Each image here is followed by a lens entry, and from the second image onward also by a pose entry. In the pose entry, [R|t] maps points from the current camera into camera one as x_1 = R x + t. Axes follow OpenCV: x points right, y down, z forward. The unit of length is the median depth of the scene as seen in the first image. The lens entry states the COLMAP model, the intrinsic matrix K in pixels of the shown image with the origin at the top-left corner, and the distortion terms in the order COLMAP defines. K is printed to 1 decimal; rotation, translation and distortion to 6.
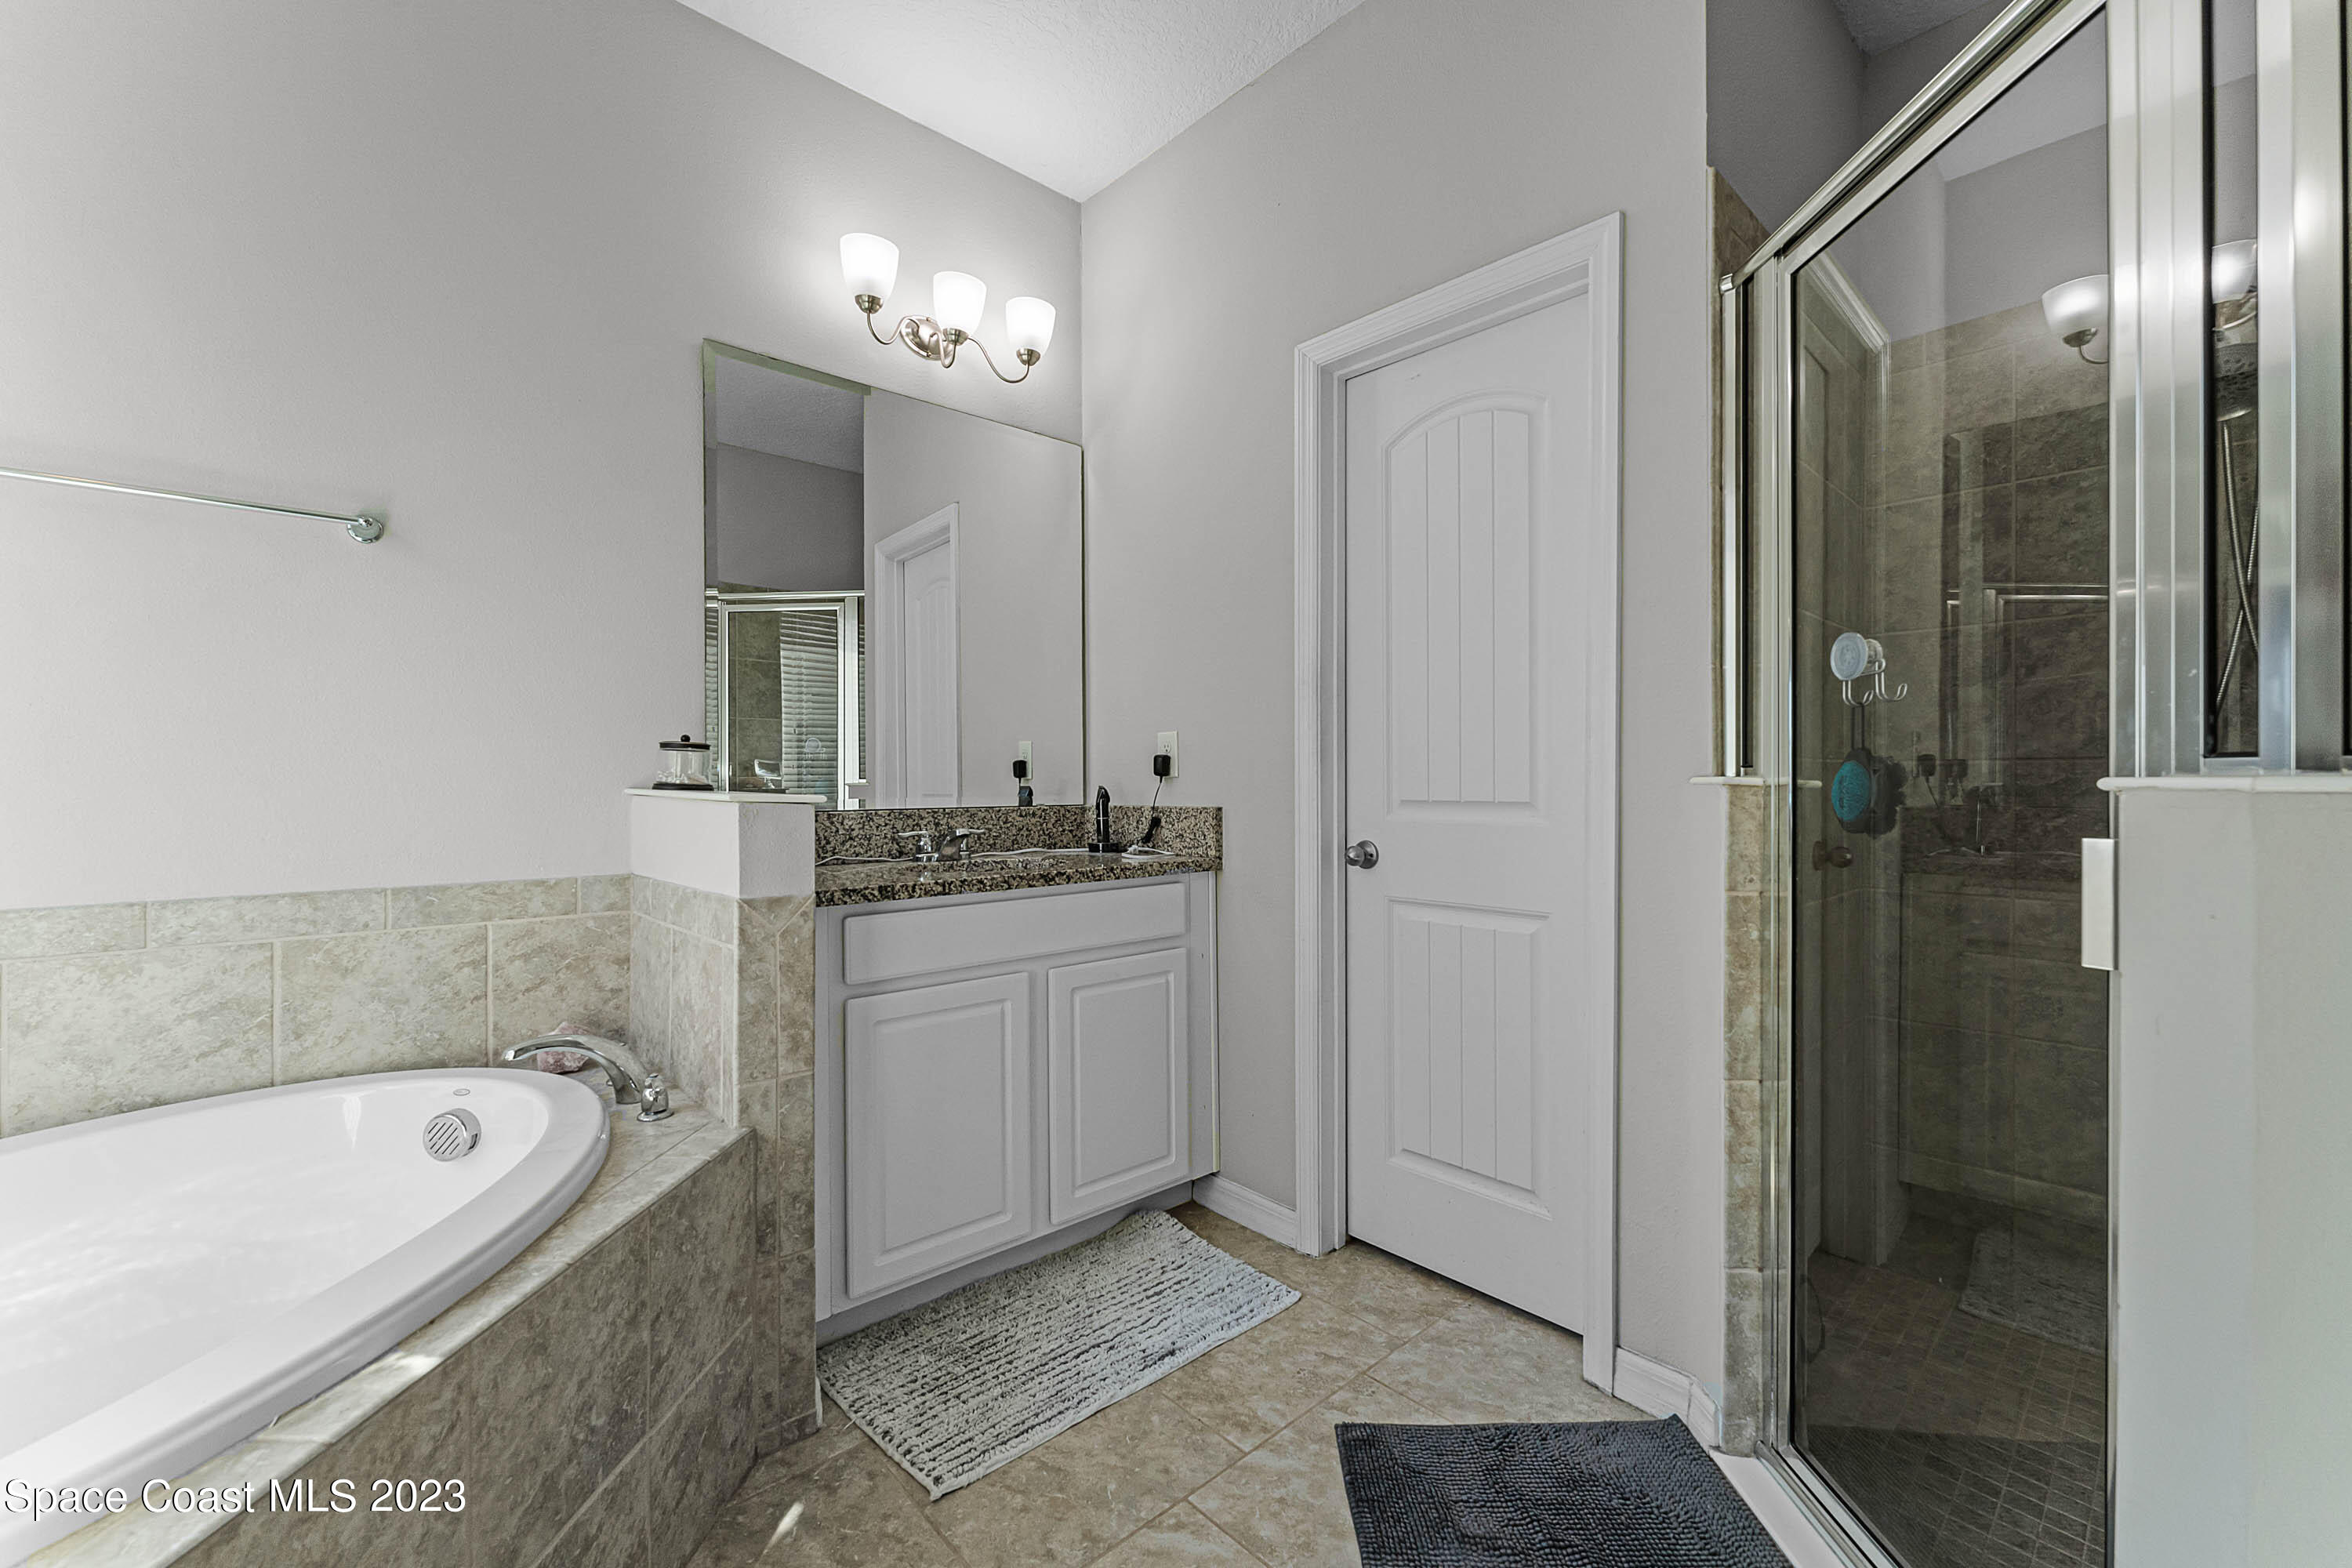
lens RADIAL K [[958.6, 0, 1176.0], [0, 958.6, 784.0], [0, 0, 1]] dist [0.000785, 0.000270]
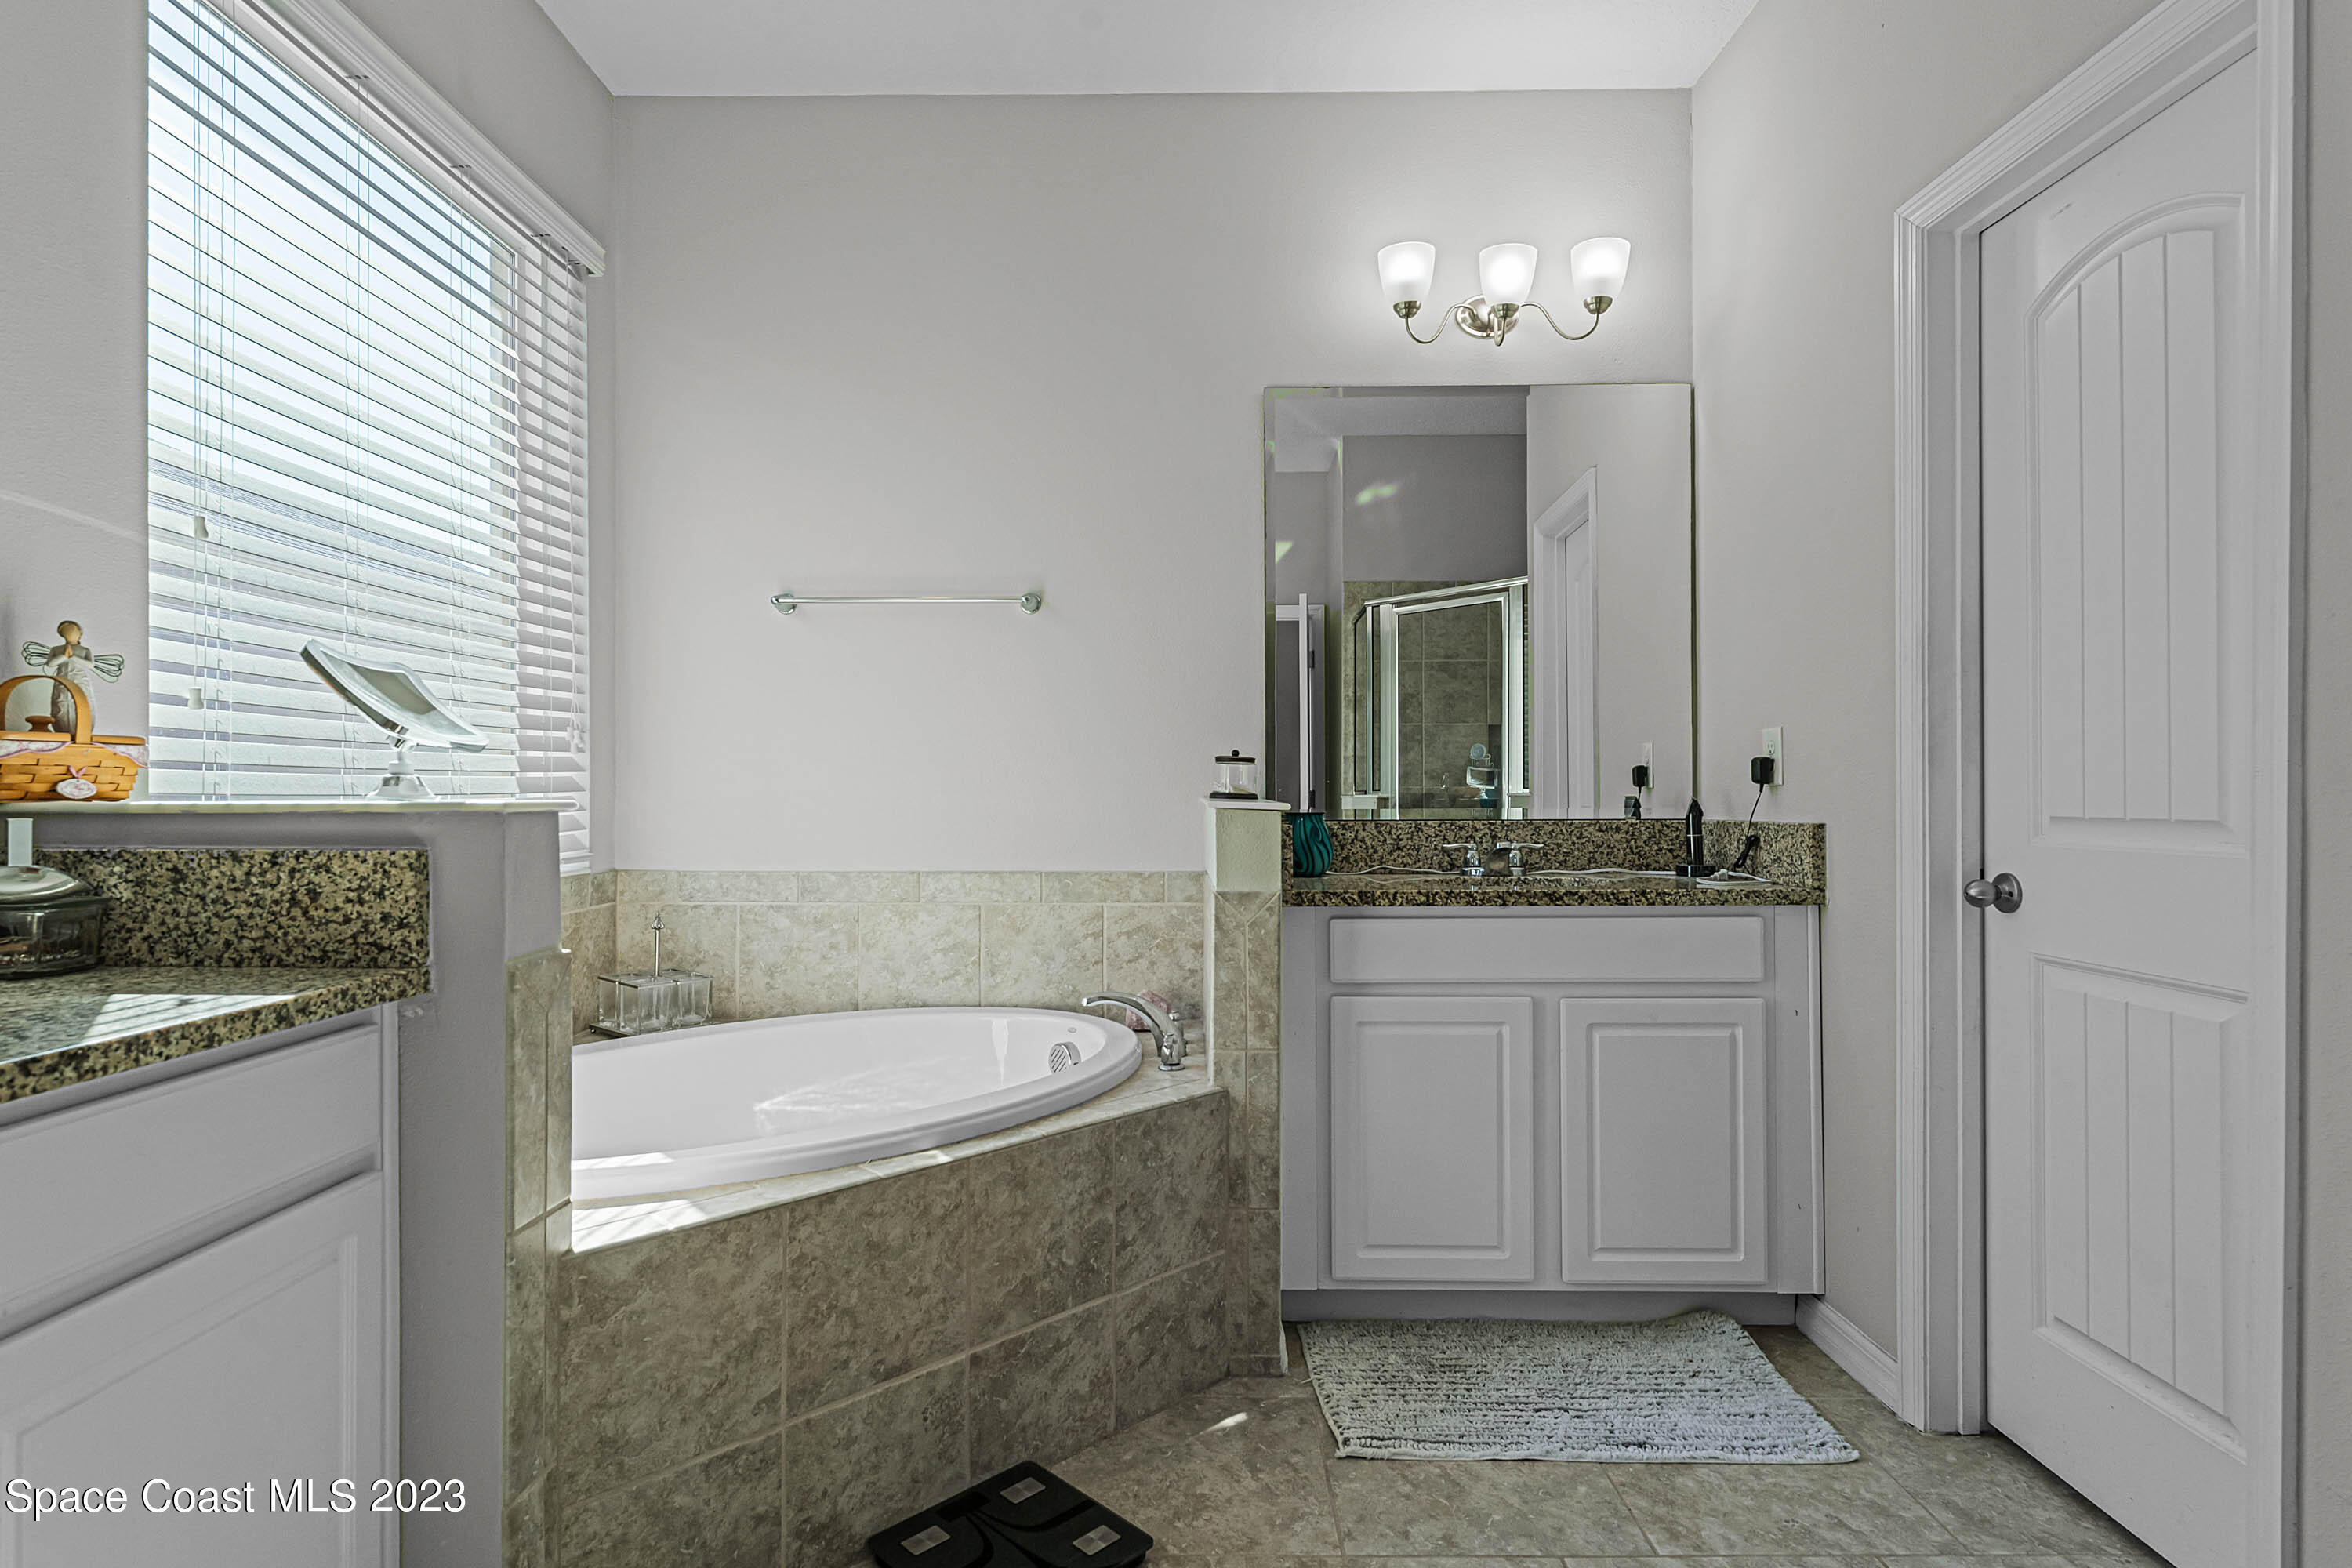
lens RADIAL K [[1226.0, 0, 1168.4], [0, 1226.0, 794.9], [0, 0, 1]] dist [0.001358, -0.000465]
pose [[0.725693, 0.000545, -0.688019, 0.431033], [-0.001442, 0.999999, -0.000729, 0.003054], [0.688018, 0.001521, 0.725692, -0.102359]]
